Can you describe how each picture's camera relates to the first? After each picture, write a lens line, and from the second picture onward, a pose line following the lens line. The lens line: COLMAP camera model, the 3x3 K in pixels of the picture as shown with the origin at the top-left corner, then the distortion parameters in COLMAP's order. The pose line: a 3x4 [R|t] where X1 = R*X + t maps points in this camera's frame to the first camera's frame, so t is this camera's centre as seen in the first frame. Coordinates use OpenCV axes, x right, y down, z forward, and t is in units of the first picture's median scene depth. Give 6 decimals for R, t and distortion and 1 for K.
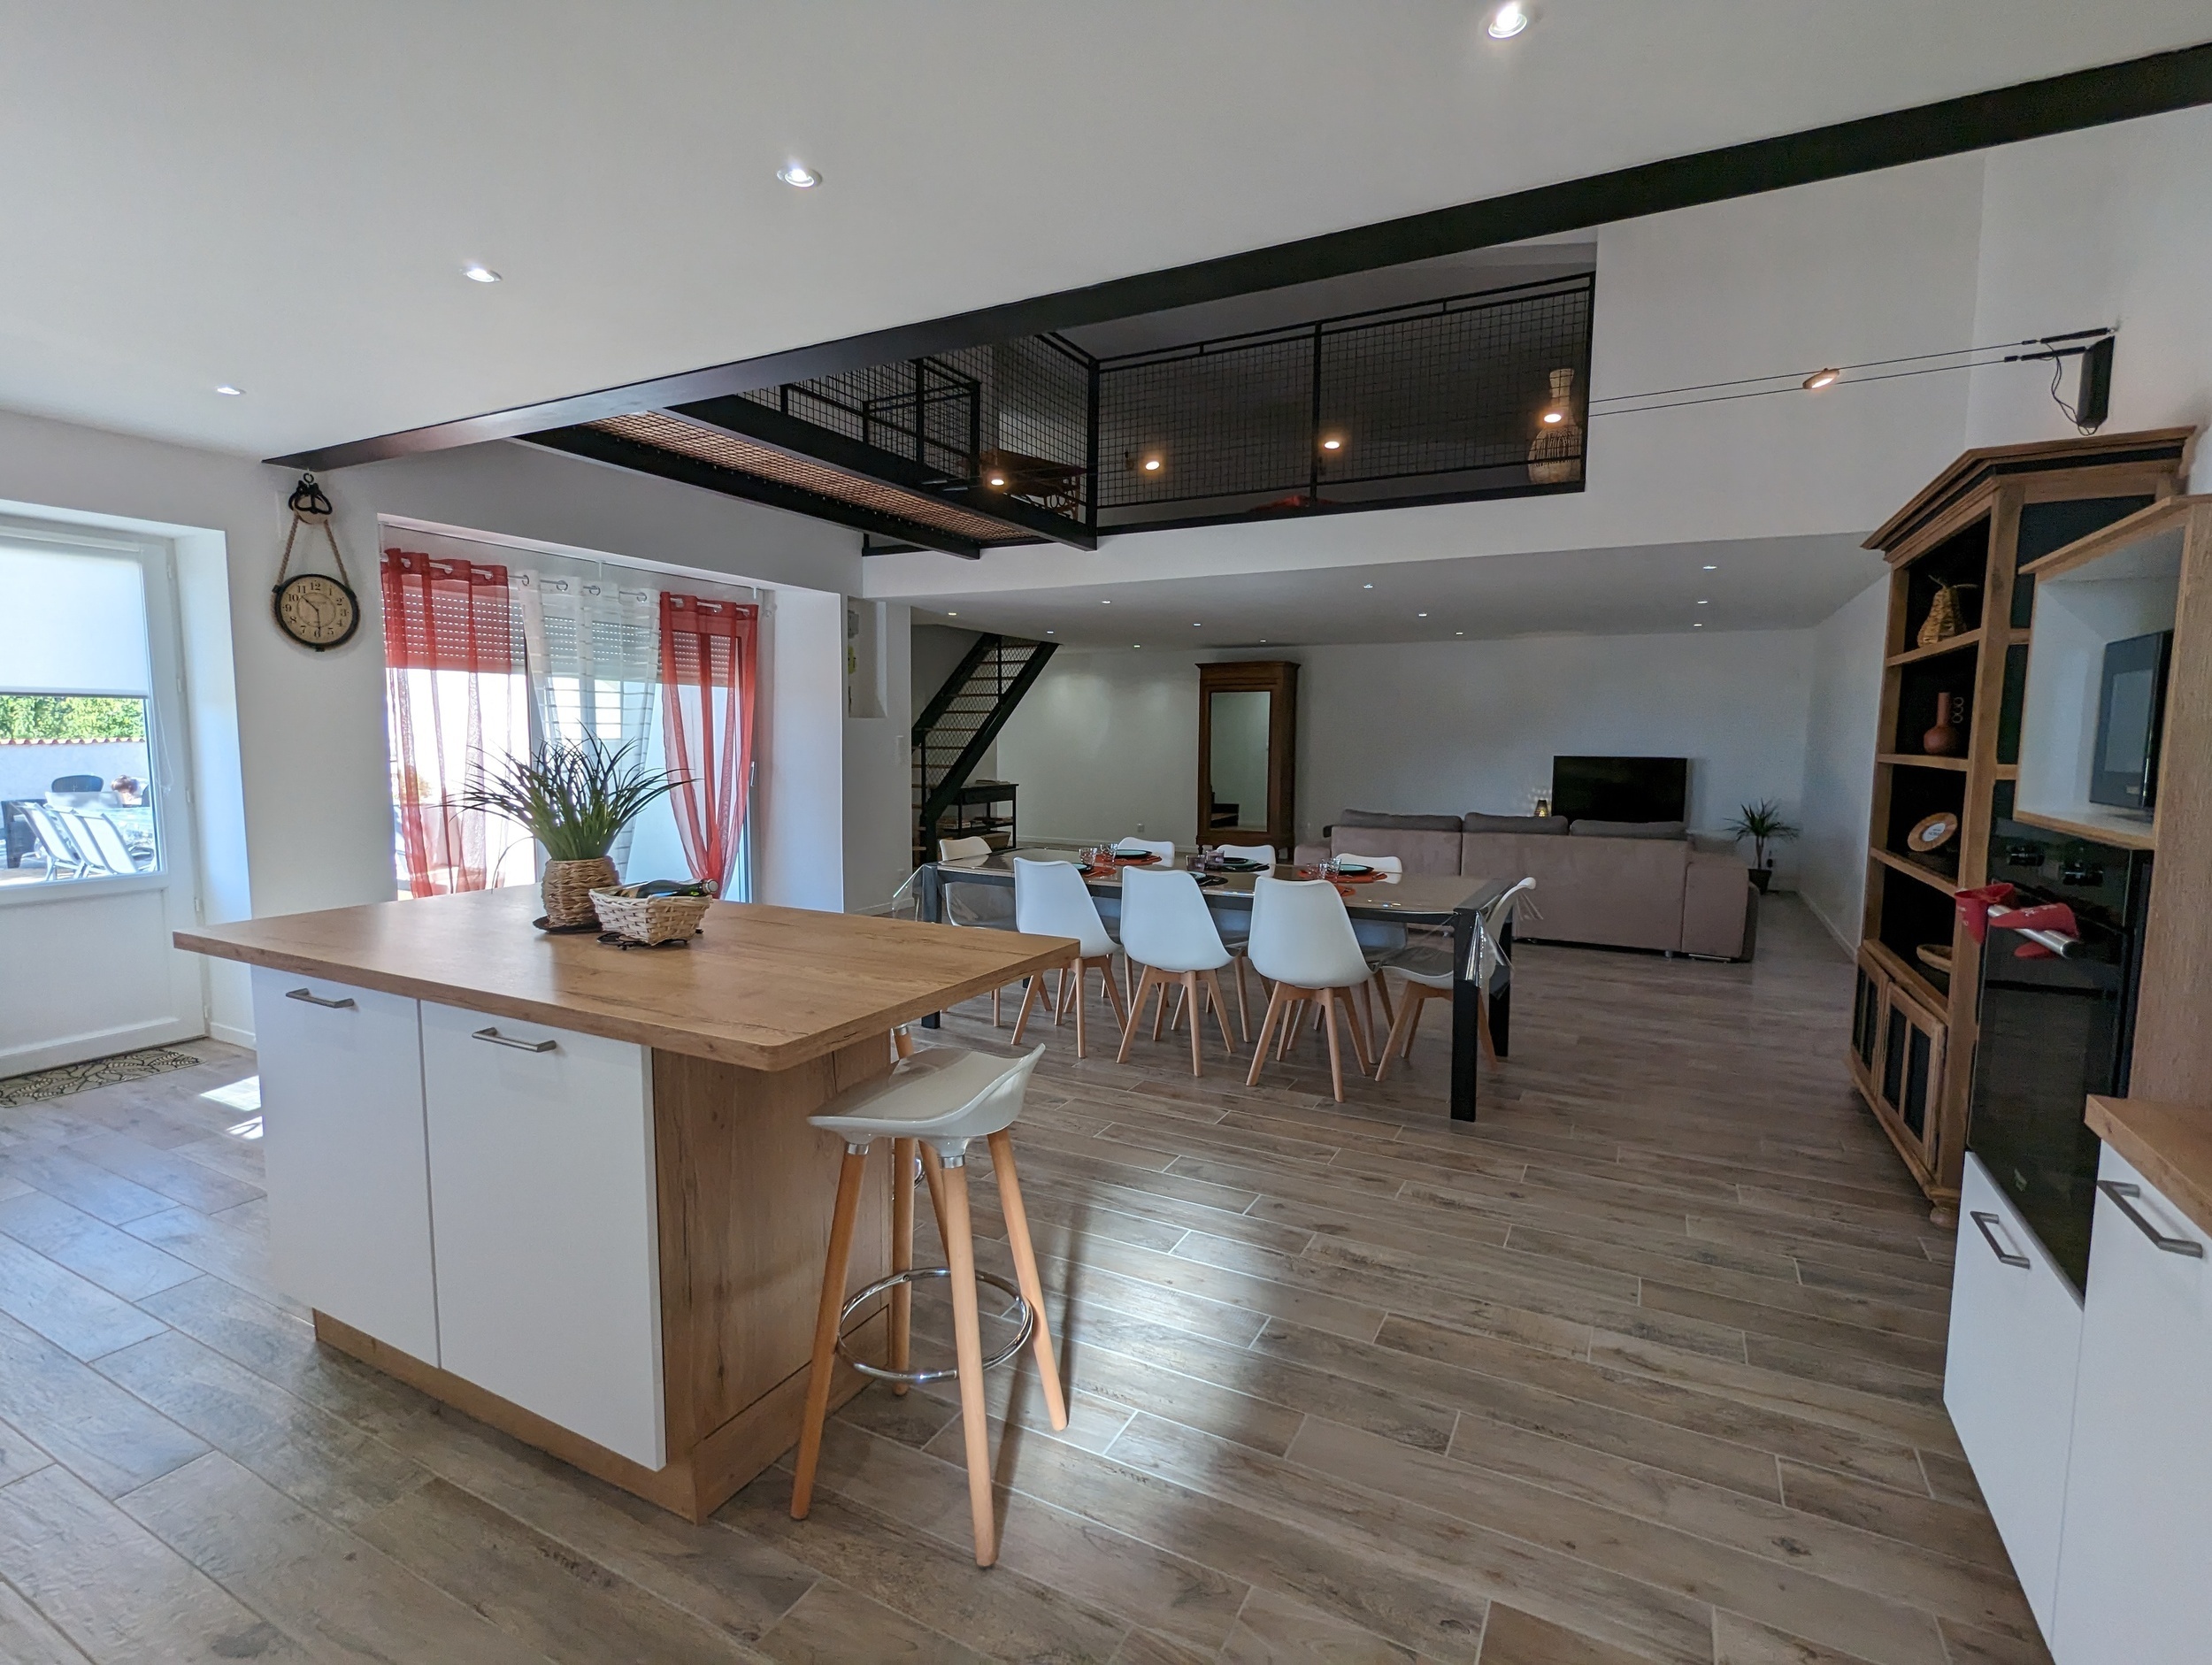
lens RADIAL K [[1061.7, 0, 1106.0], [0, 1061.7, 832.5], [0, 0, 1]] dist [0.000388, 0.000060]
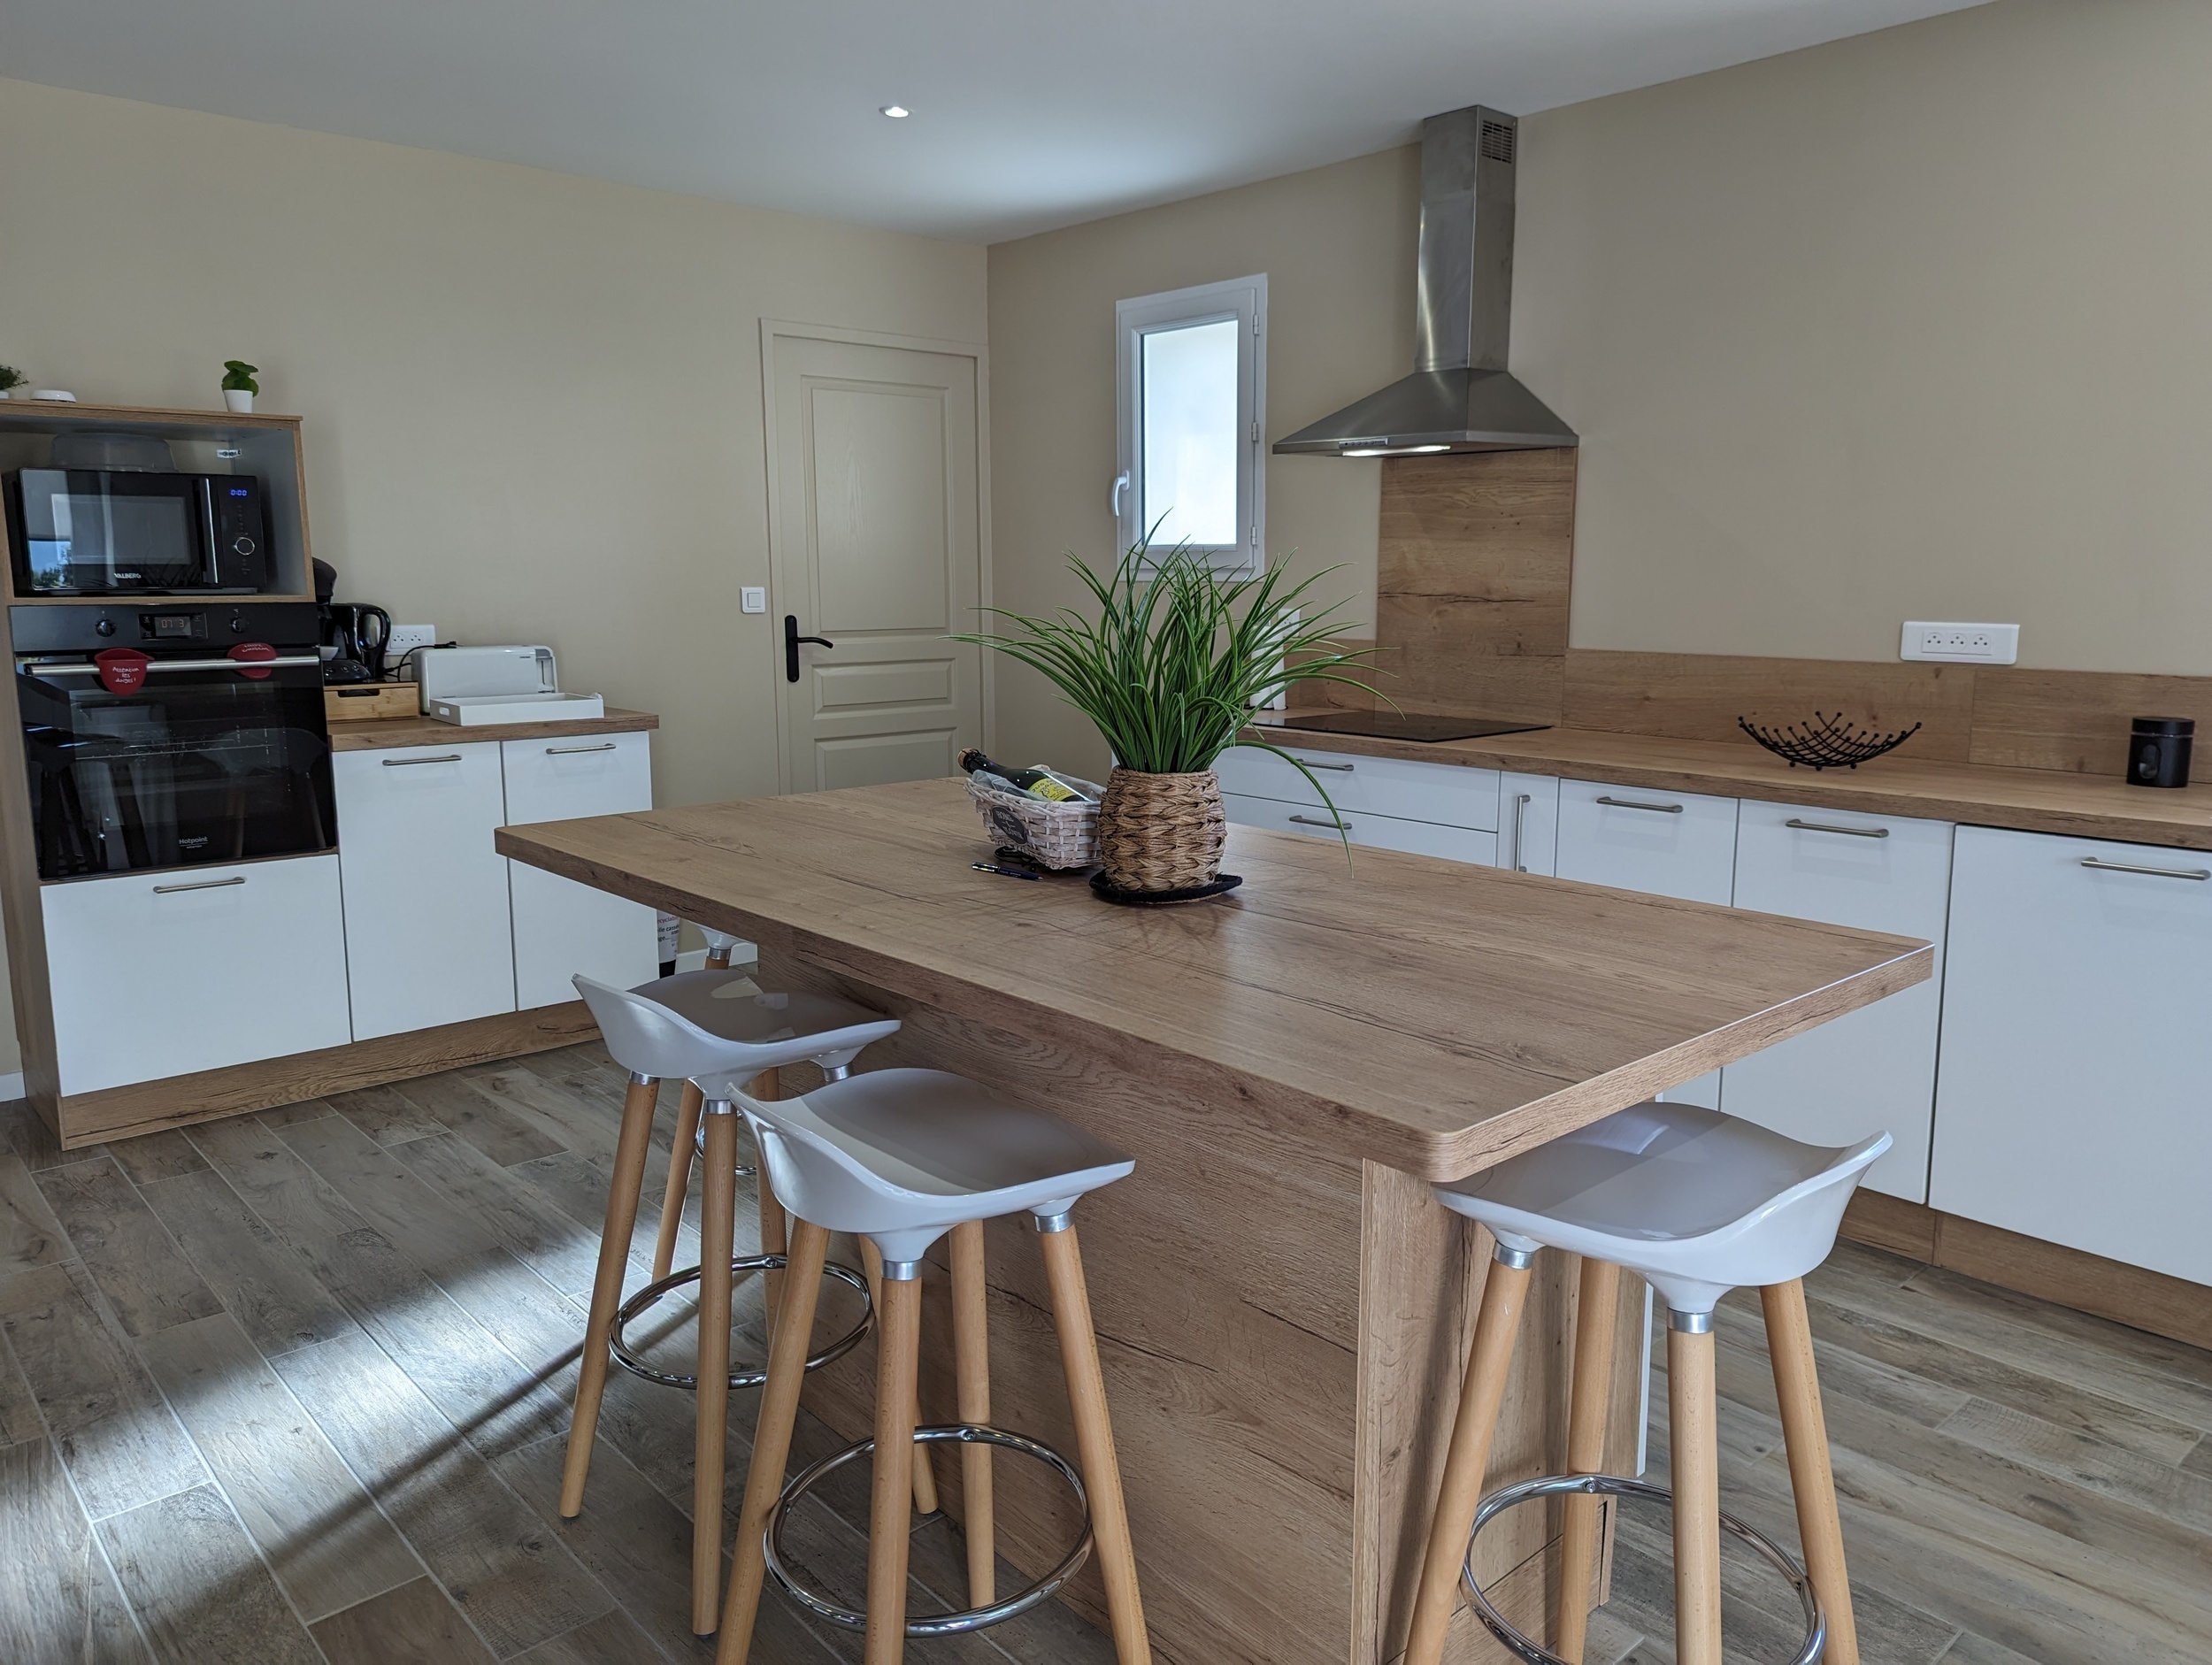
lens RADIAL K [[1583.0, 0, 1106.0], [0, 1583.0, 832.5], [0, 0, 1]] dist [0.000418, -0.000497]
pose [[-0.937987, -0.059777, 0.341477, -0.830256], [0.029103, 0.967966, 0.249389, -0.151006], [-0.345446, 0.243862, -0.906200, 1.965526]]
